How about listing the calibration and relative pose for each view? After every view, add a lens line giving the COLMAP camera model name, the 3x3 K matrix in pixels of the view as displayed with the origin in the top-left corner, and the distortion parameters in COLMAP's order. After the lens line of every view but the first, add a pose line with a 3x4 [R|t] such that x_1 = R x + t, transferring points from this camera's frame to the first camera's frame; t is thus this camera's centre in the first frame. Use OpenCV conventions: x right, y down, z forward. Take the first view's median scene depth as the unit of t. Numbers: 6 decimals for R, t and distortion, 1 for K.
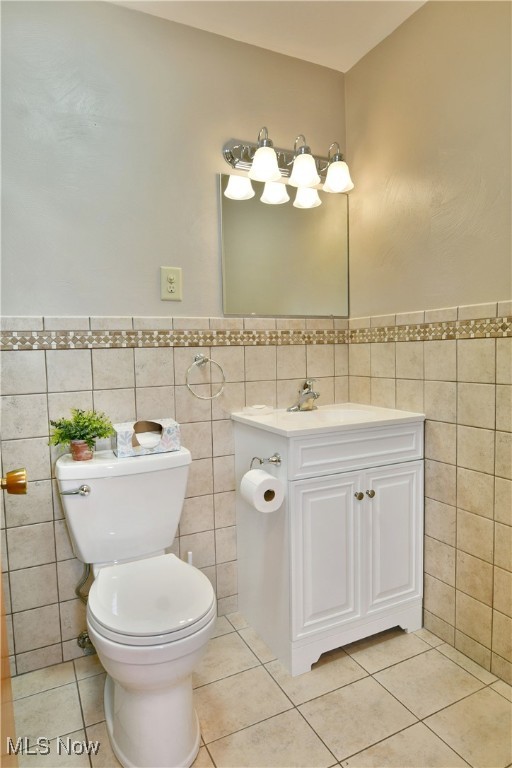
lens RADIAL K [[464.6, 0, 251.9], [0, 464.6, 380.1], [0, 0, 1]] dist [-0.004461, -0.000480]
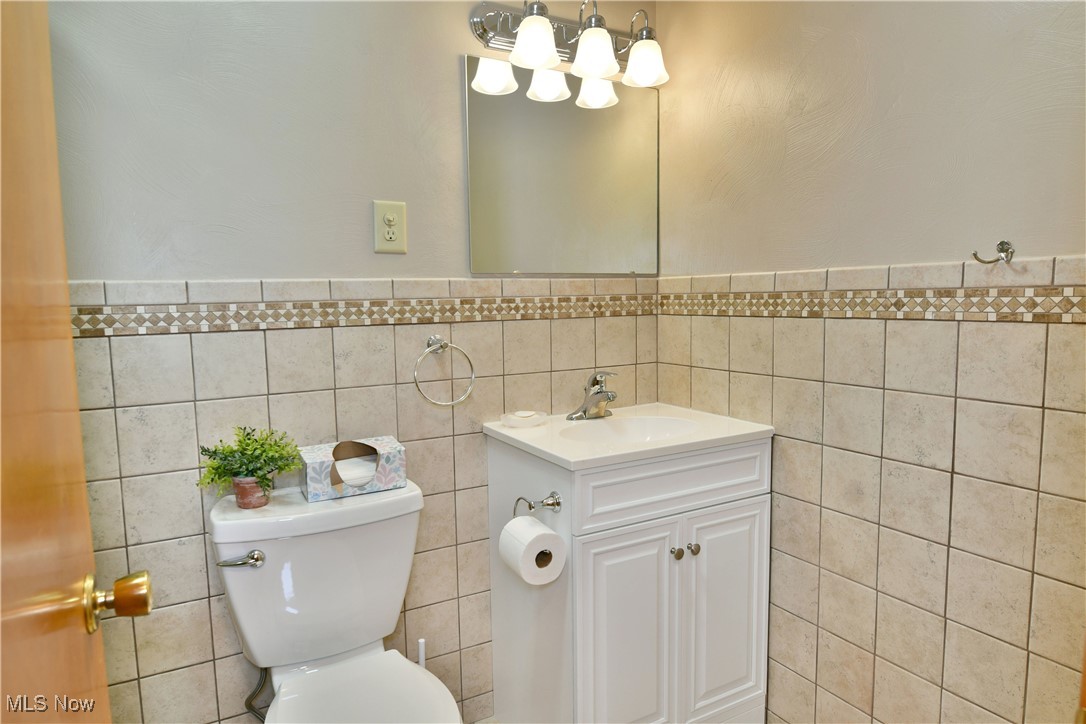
lens RADIAL K [[656.9, 0, 536.0], [0, 656.9, 359.6], [0, 0, 1]] dist [-0.004461, -0.000480]
pose [[0.998842, -0.000765, 0.048096, -0.015825], [-0.000828, 0.999452, 0.033081, -0.056604], [-0.048095, -0.033083, 0.998295, 0.076283]]
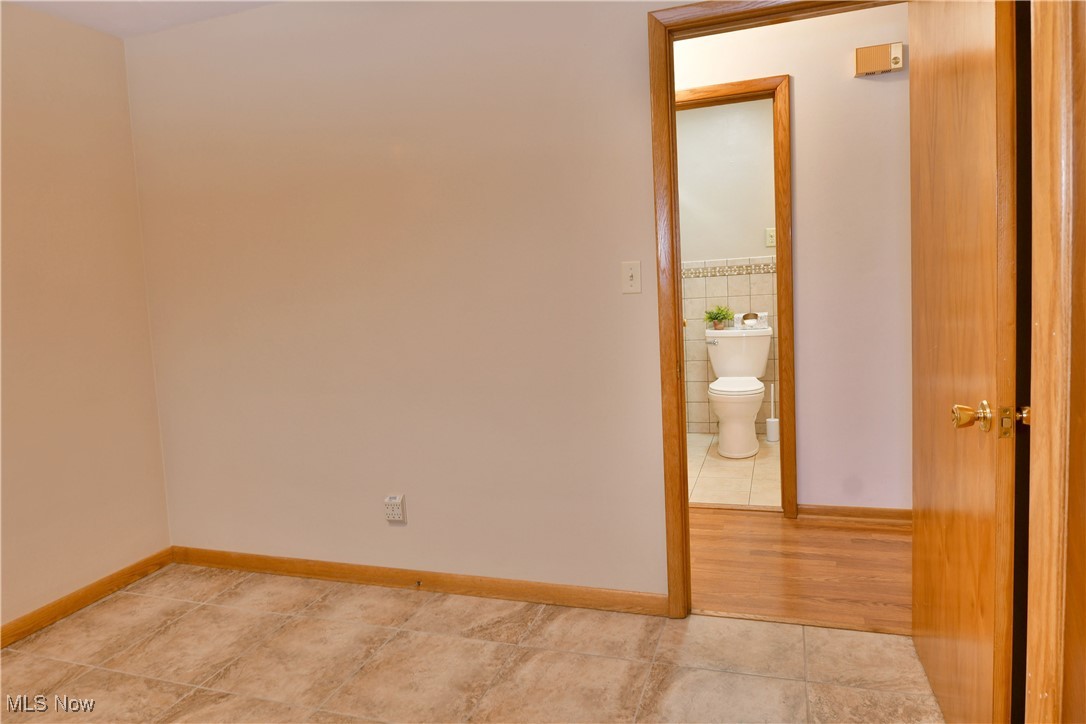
lens RADIAL K [[656.9, 0, 536.0], [0, 656.9, 359.6], [0, 0, 1]] dist [-0.004461, -0.000480]
pose [[0.690598, 0.067502, -0.720081, 1.104760], [0.001796, 0.995472, 0.095041, 0.020637], [0.723236, -0.066929, 0.687350, -1.499007]]
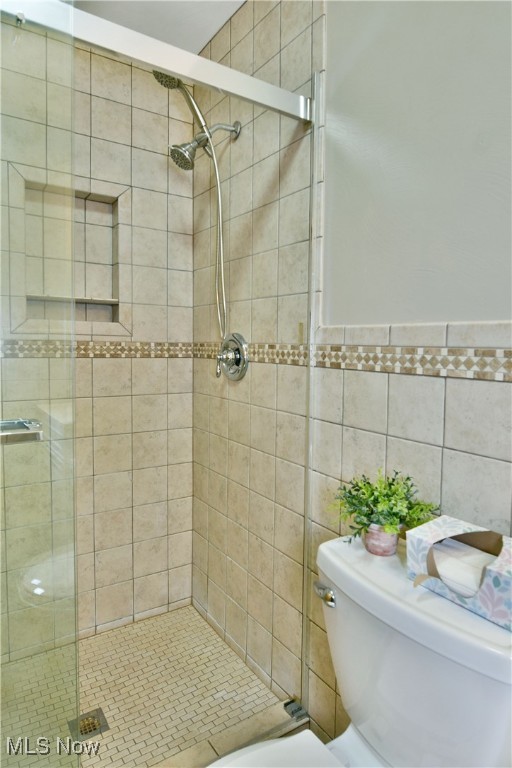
lens RADIAL K [[464.6, 0, 251.9], [0, 464.6, 380.1], [0, 0, 1]] dist [-0.004461, -0.000480]
pose [[0.121691, 0.106442, -0.986844, 0.202348], [-0.083965, 0.991773, 0.096619, -0.099427], [0.989010, 0.071103, 0.129628, 0.673670]]
